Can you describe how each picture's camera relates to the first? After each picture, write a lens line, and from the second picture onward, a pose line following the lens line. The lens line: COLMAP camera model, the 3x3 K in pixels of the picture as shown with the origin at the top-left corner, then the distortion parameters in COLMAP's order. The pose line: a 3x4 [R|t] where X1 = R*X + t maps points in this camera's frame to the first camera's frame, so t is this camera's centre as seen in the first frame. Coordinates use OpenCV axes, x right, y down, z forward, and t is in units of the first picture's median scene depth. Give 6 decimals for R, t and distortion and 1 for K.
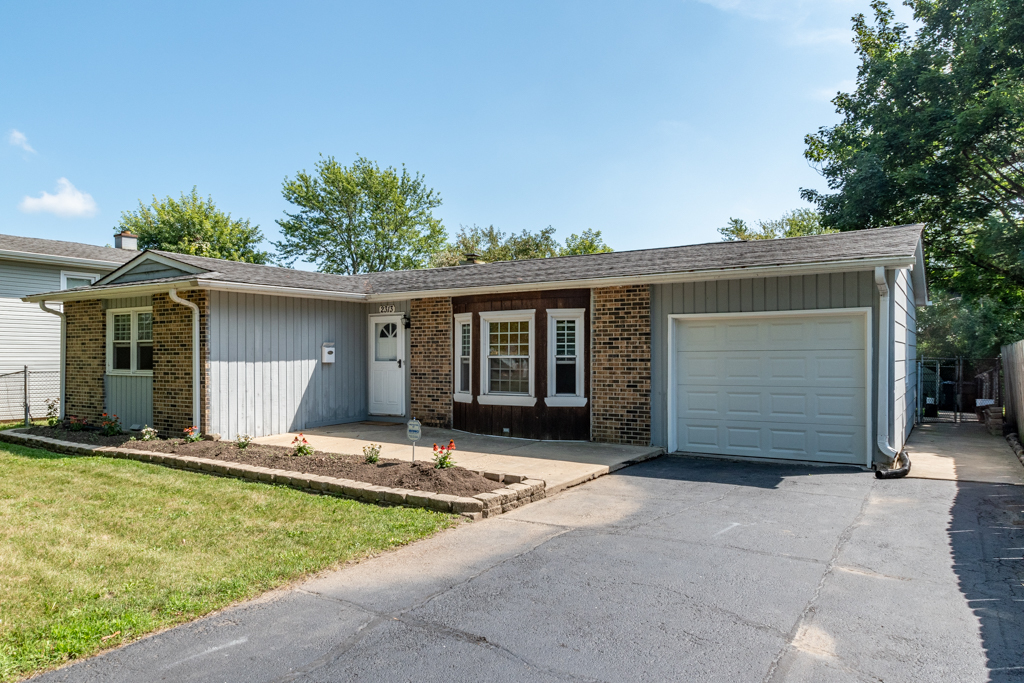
lens RADIAL K [[708.4, 0, 516.5], [0, 708.4, 346.9], [0, 0, 1]] dist [0.002183, -0.000551]
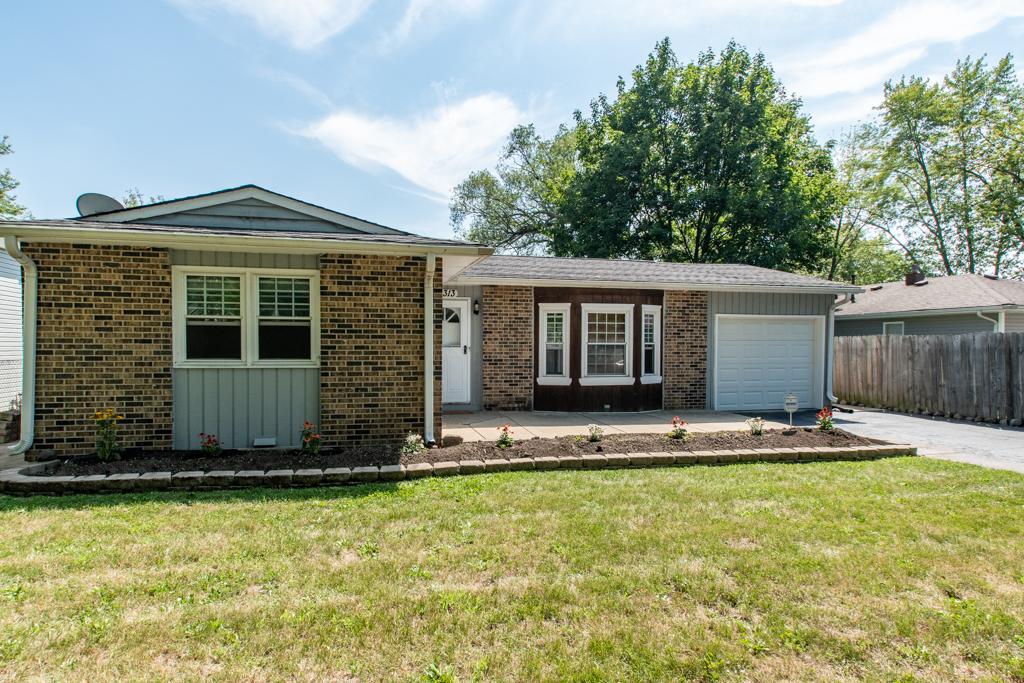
lens RADIAL K [[601.1, 0, 511.7], [0, 601.1, 347.8], [0, 0, 1]] dist [-0.002229, 0.000848]
pose [[0.675314, 0.000459, 0.737530, -0.823881], [-0.013705, 0.999835, 0.011927, 0.011214], [-0.737403, -0.018162, 0.675209, 0.439552]]
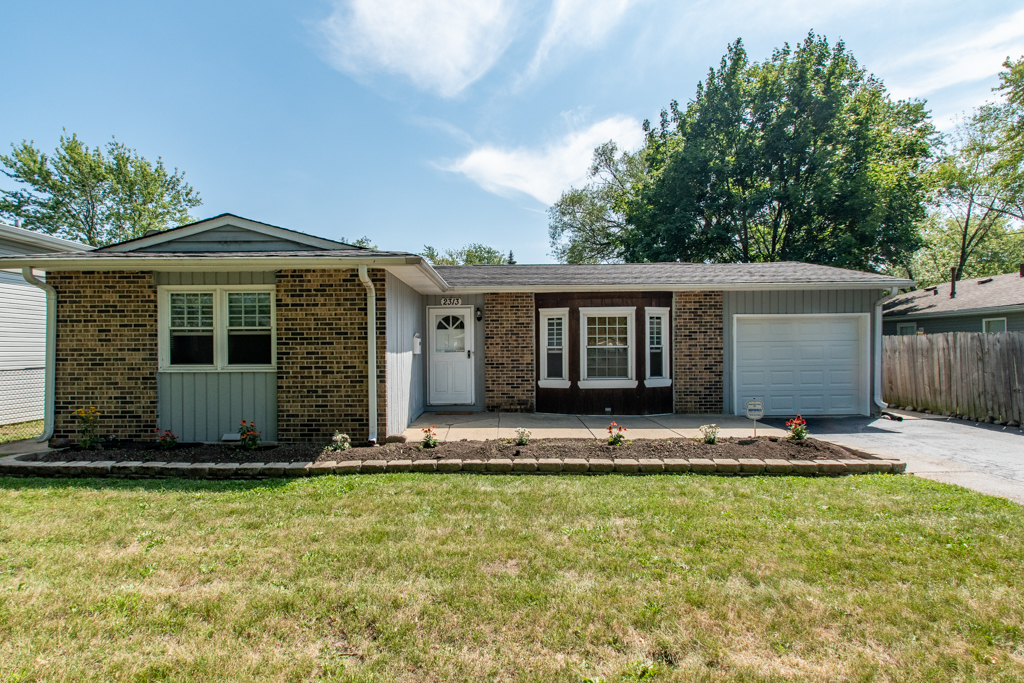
lens RADIAL K [[547.5, 0, 509.8], [0, 547.5, 342.7], [0, 0, 1]] dist [0.000480, -0.000967]
pose [[0.831693, 0.002180, 0.555231, -0.631460], [-0.000439, 0.999995, -0.003269, 0.010350], [-0.555235, 0.002475, 0.831690, 0.331502]]
